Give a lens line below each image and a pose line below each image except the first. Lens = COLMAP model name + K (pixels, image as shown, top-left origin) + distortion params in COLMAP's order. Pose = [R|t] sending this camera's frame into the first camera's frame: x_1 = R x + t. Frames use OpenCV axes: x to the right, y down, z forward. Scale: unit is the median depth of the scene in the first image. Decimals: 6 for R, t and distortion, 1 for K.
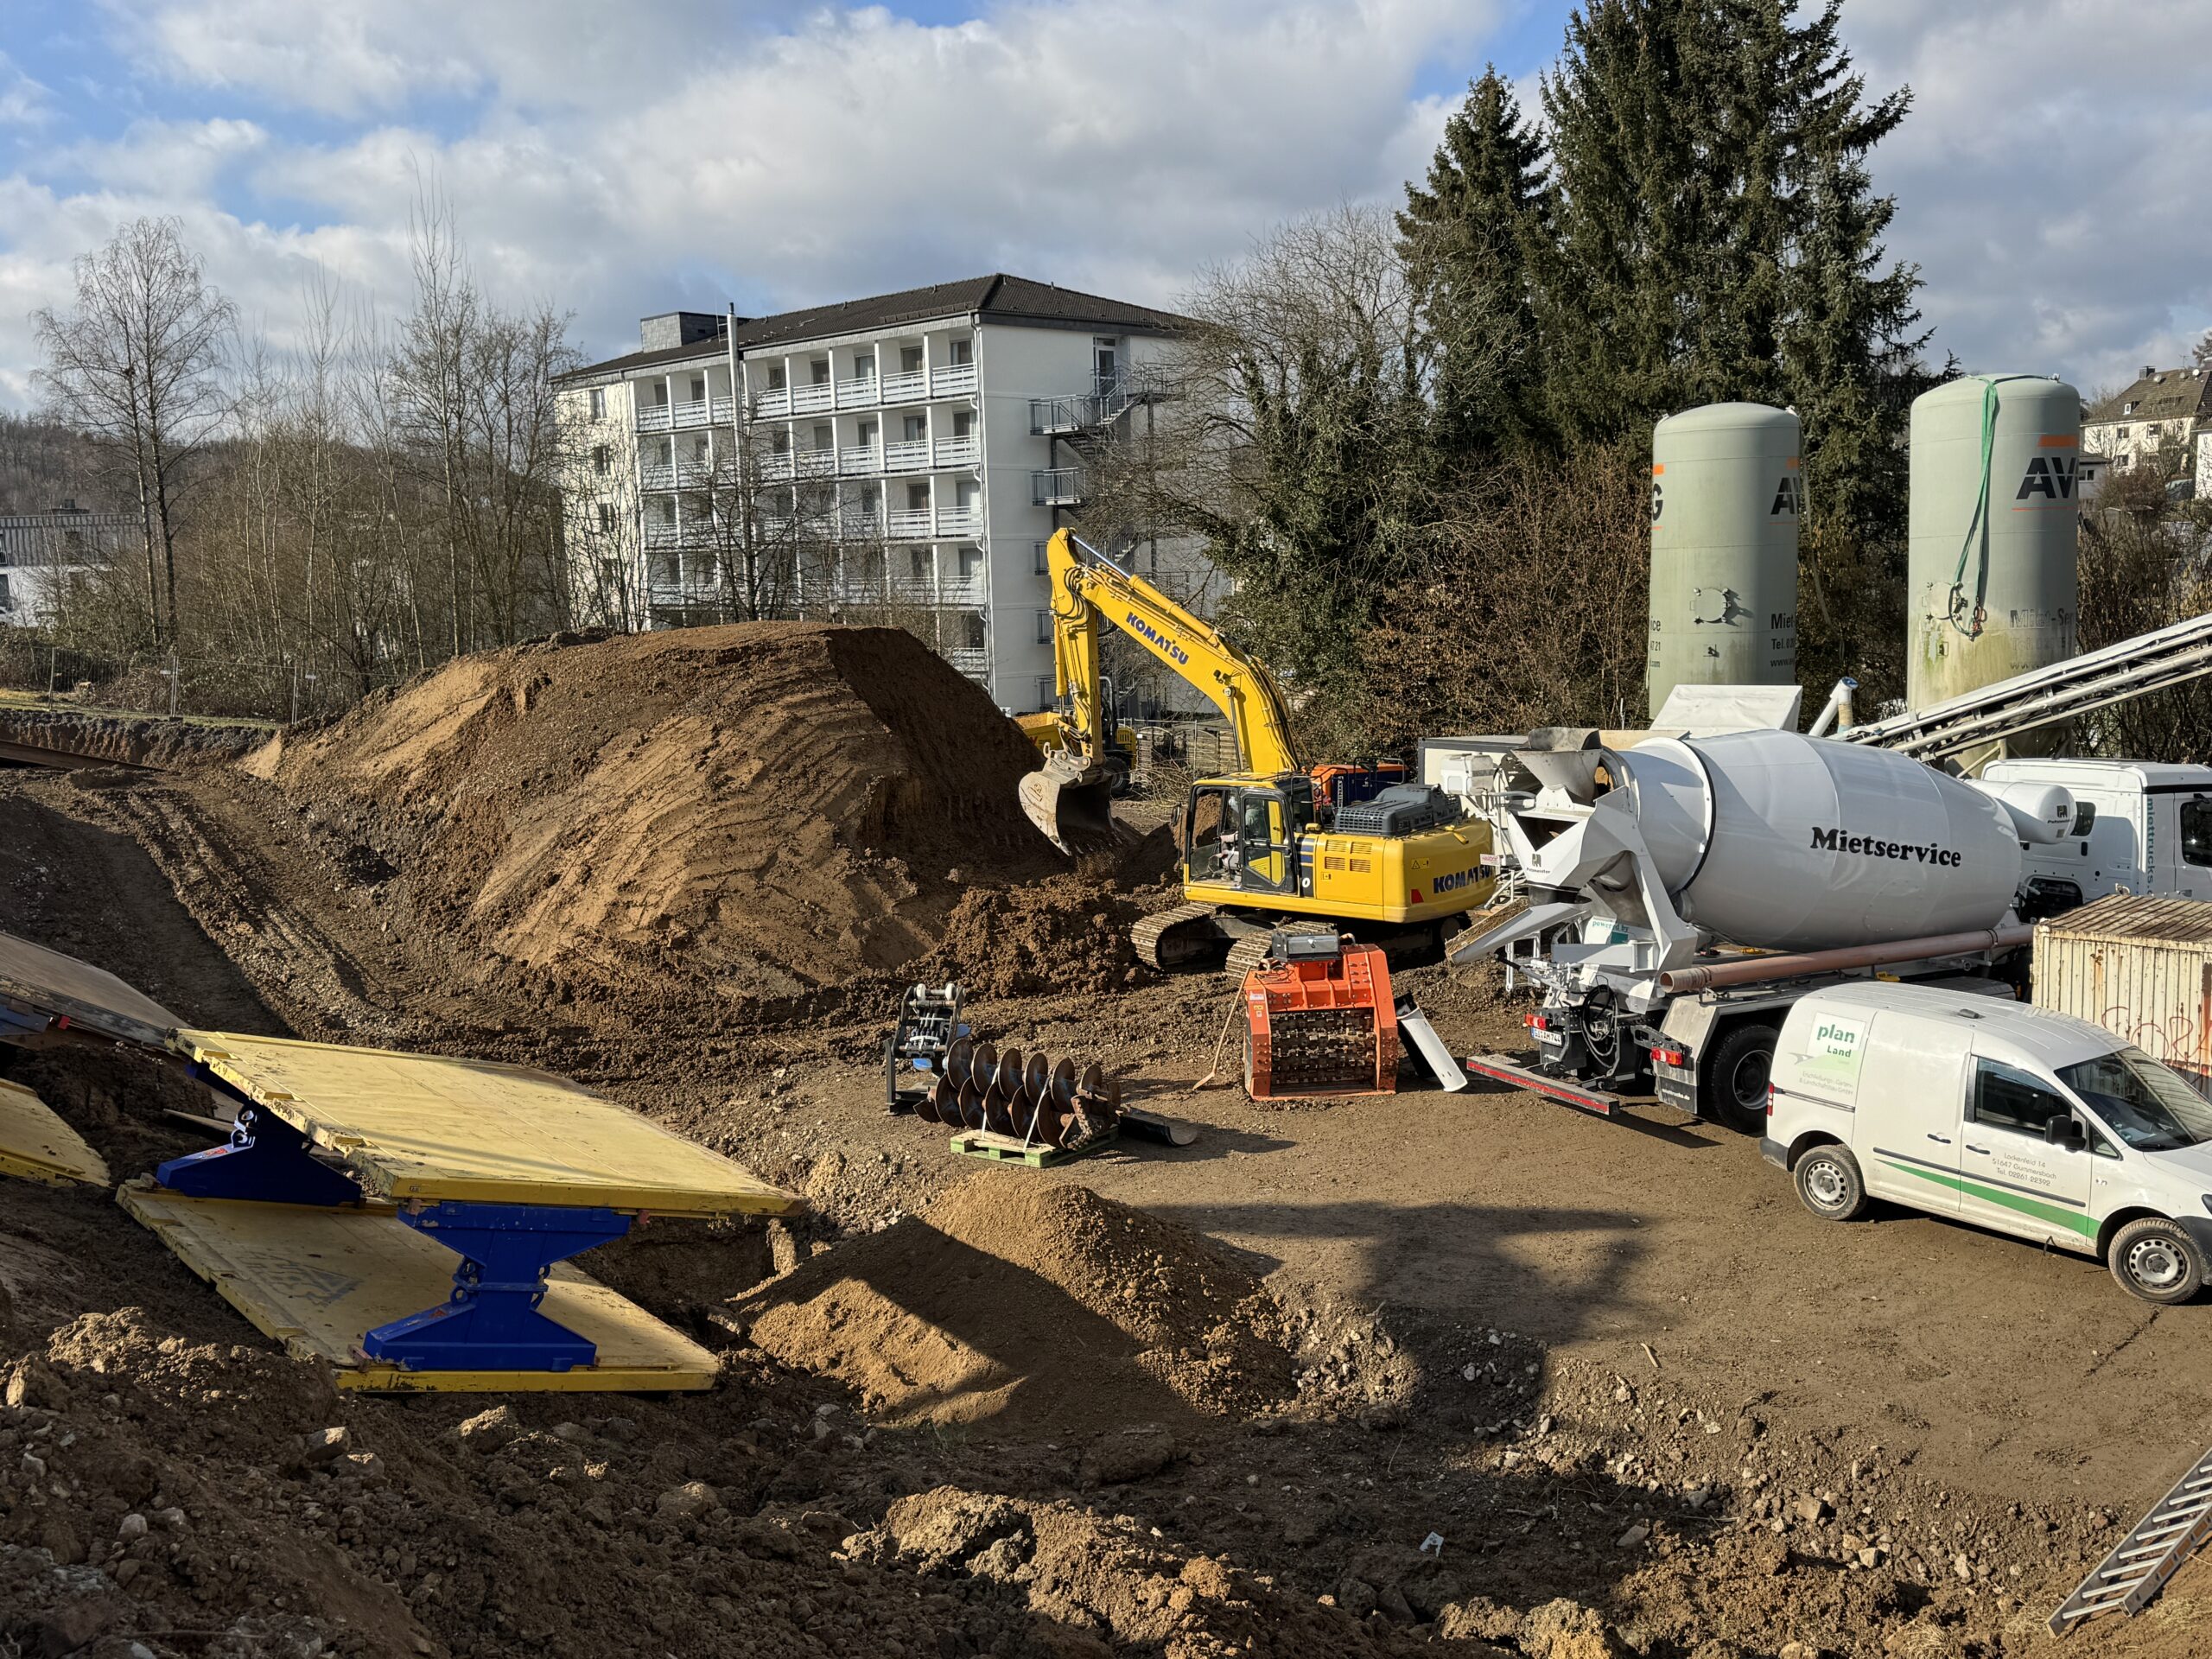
lens RADIAL K [[1938.6, 0, 1116.7], [0, 1938.6, 878.5], [0, 0, 1]] dist [0.155070, -0.286979]
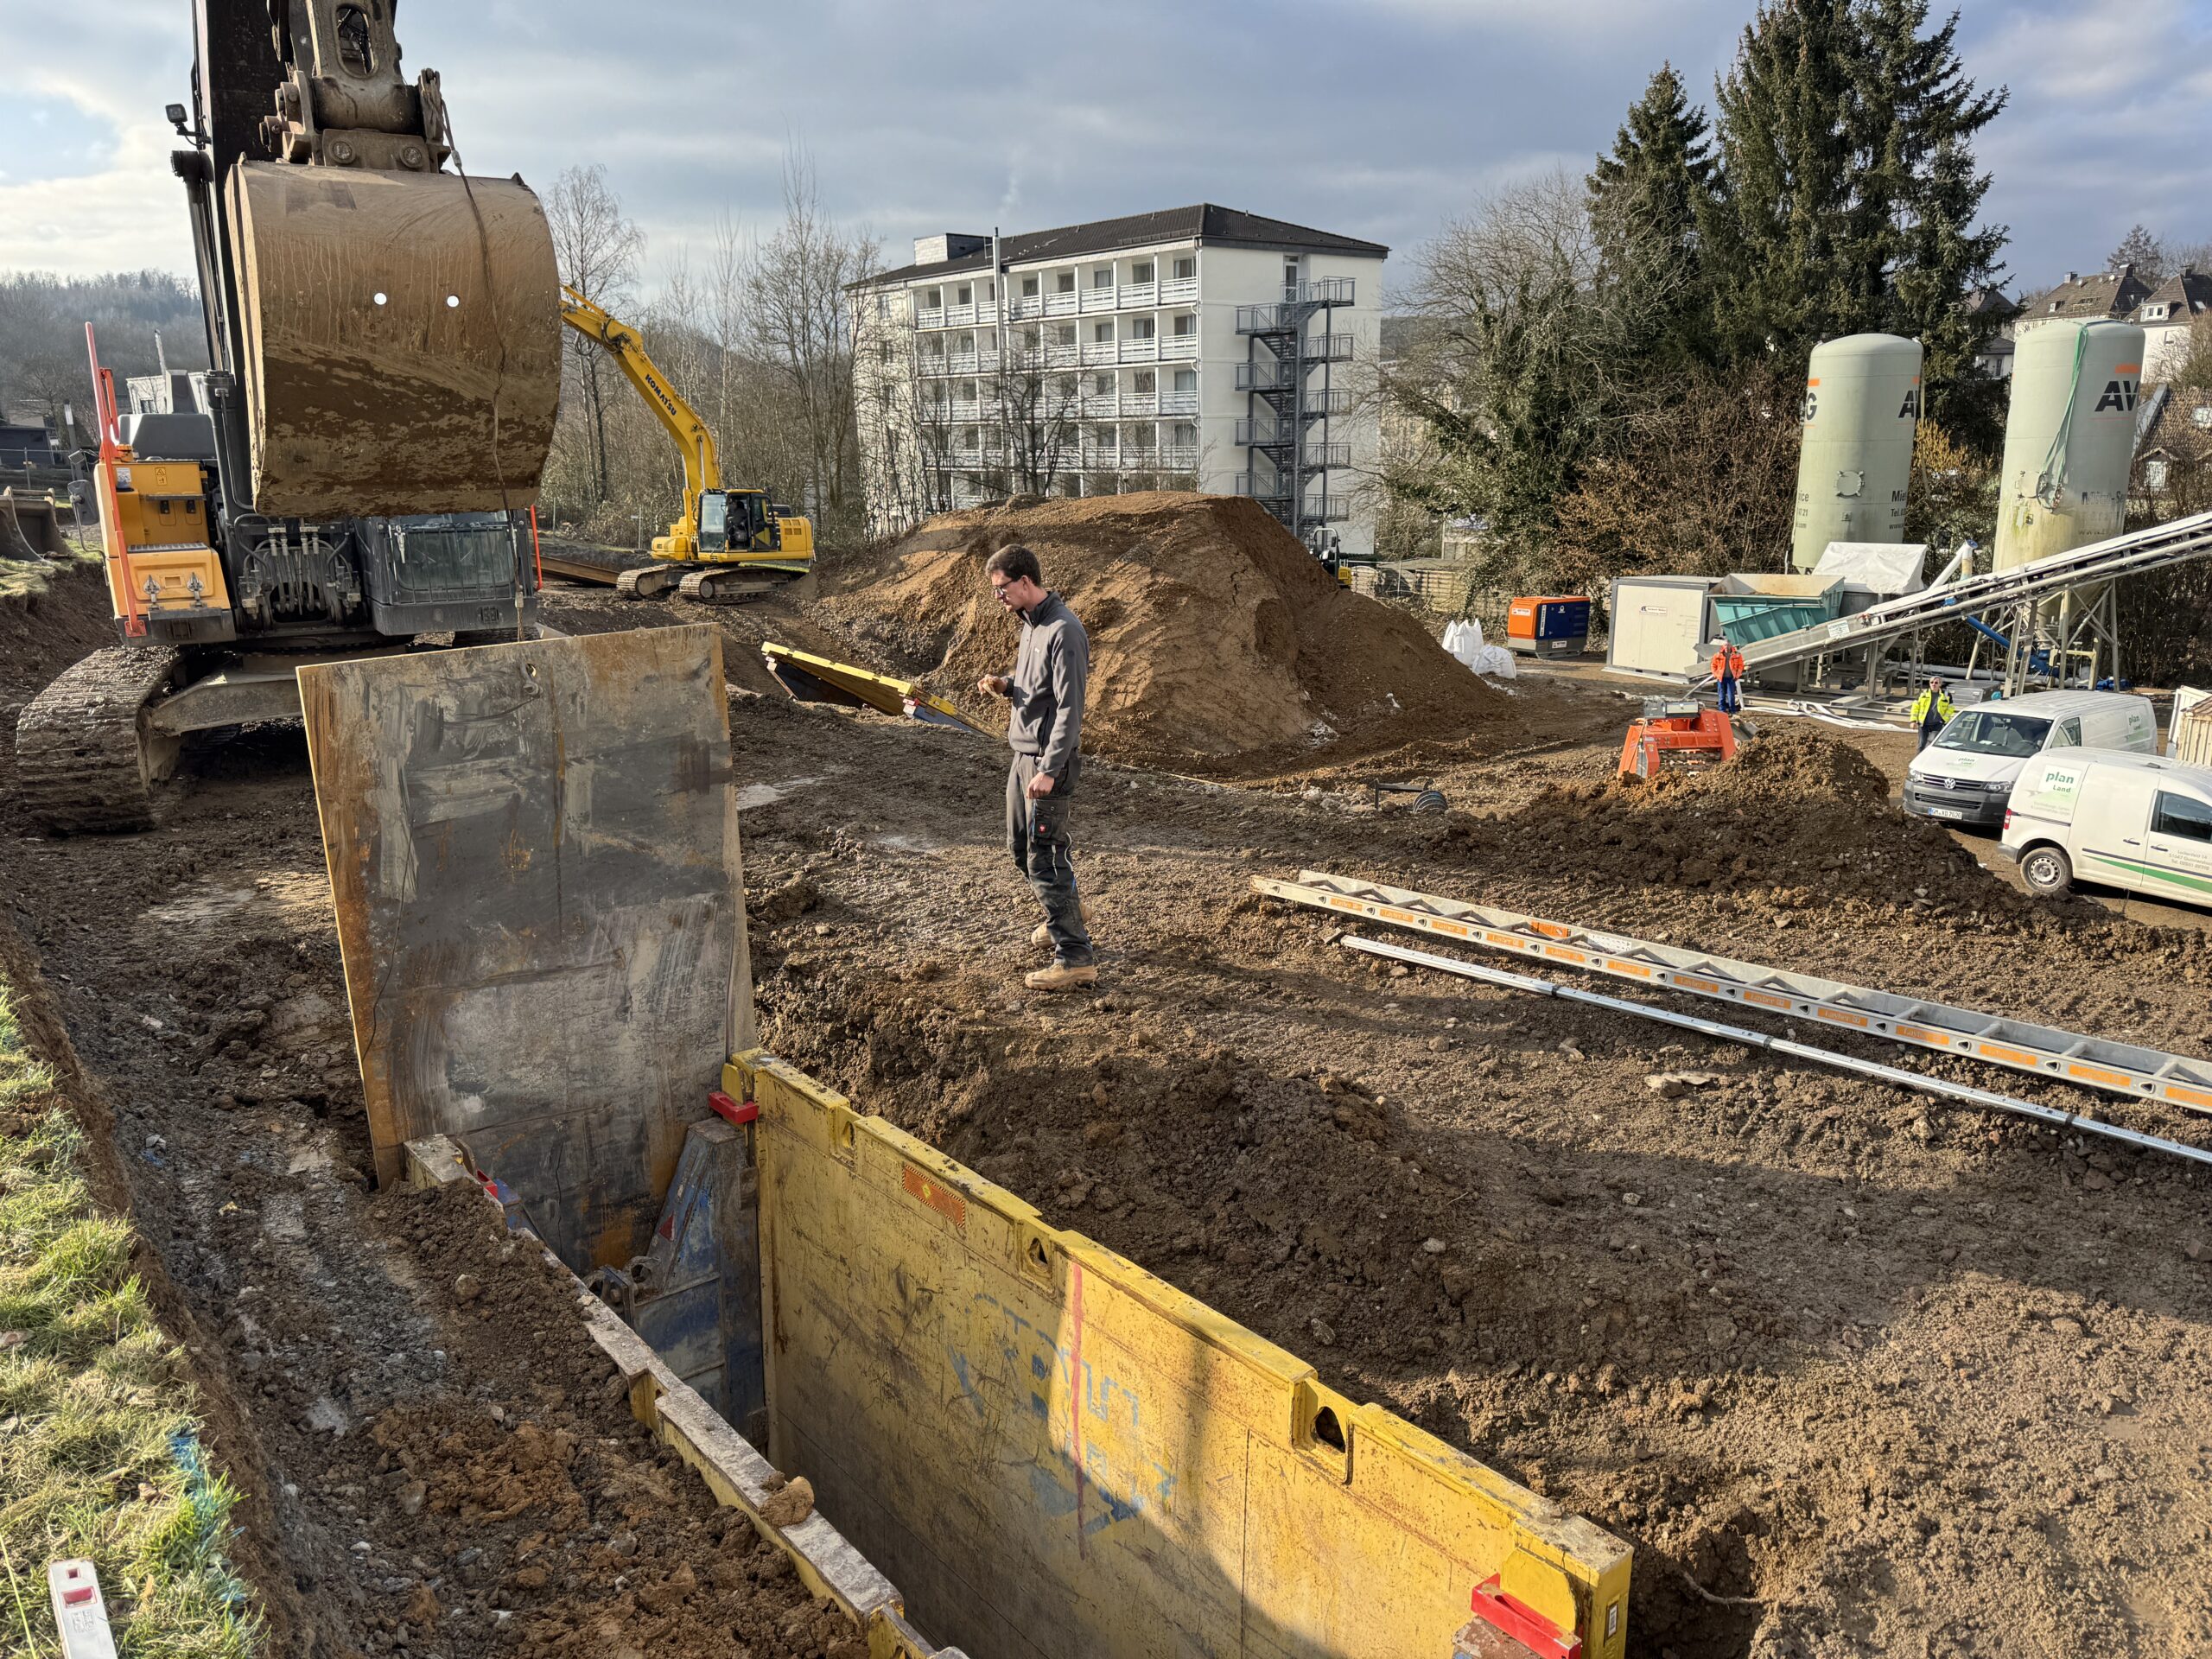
lens RADIAL K [[1540.1, 0, 1135.2], [0, 1540.1, 835.8], [0, 0, 1]] dist [0.076418, -0.073732]
pose [[0.999276, 0.016822, -0.034121, -0.136804], [-0.013317, 0.994850, 0.100481, 0.003102], [0.035636, -0.099954, 0.994354, -0.119209]]
